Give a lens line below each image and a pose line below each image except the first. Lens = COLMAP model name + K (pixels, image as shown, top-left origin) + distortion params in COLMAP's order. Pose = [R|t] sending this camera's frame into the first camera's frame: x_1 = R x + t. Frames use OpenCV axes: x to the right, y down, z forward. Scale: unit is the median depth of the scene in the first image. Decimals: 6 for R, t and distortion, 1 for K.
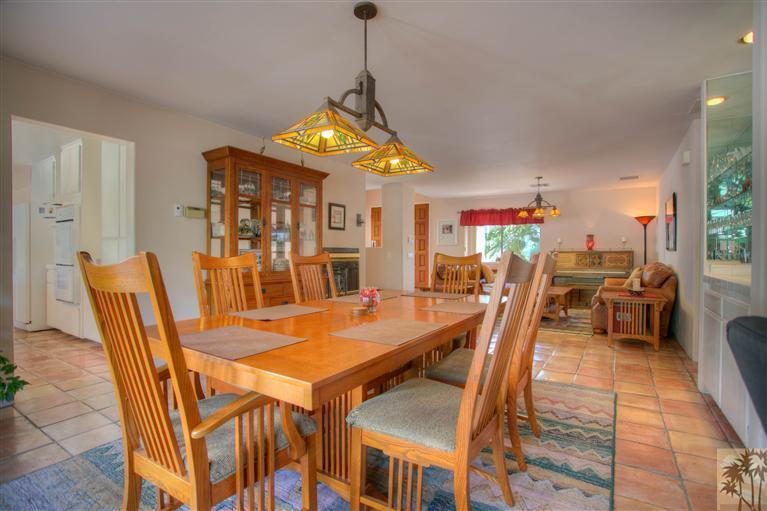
lens RADIAL K [[379.8, 0, 383.5], [0, 379.8, 255.5], [0, 0, 1]] dist [-0.036229, 0.000020]
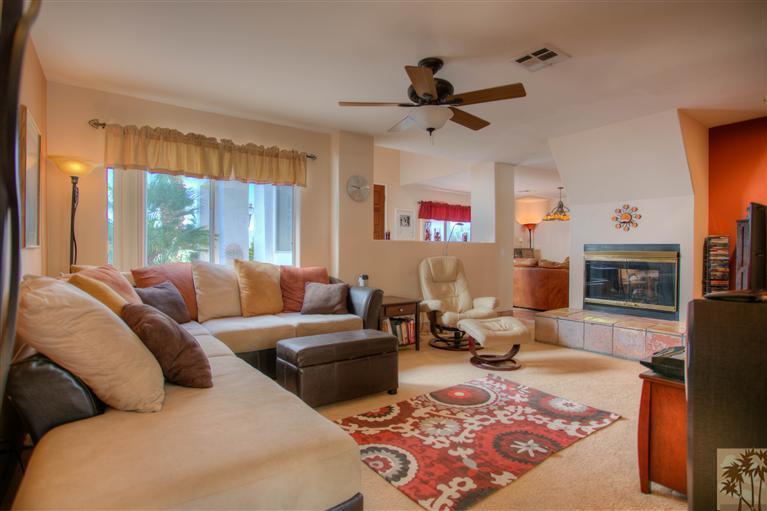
lens RADIAL K [[412.3, 0, 383.5], [0, 412.3, 255.5], [0, 0, 1]] dist [-0.042585, 0.000417]
pose [[0.419550, -0.009265, 0.907685, -0.804494], [-0.003807, 0.999921, 0.011966, -0.005217], [-0.907724, -0.008476, 0.419482, 0.801678]]
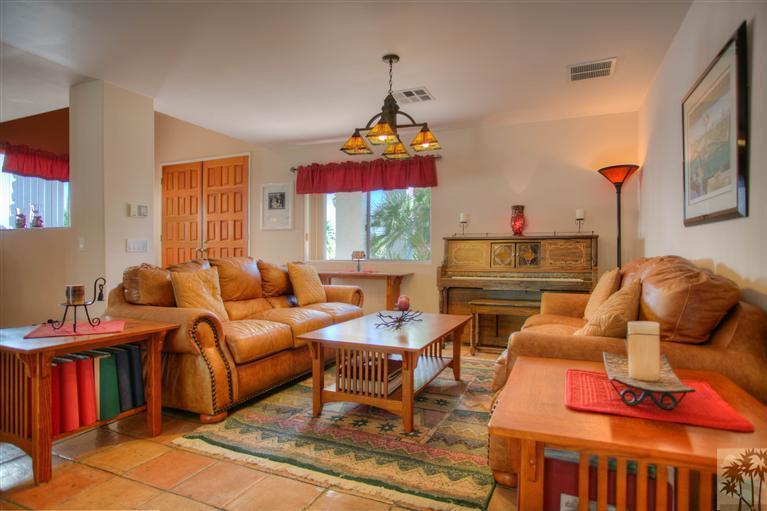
lens RADIAL K [[412.3, 0, 383.5], [0, 412.3, 255.5], [0, 0, 1]] dist [-0.042585, 0.000417]
pose [[0.991192, -0.003423, 0.132390, 0.292517], [0.003117, 0.999992, 0.002516, 0.011512], [-0.132397, -0.002081, 0.991195, 0.465621]]
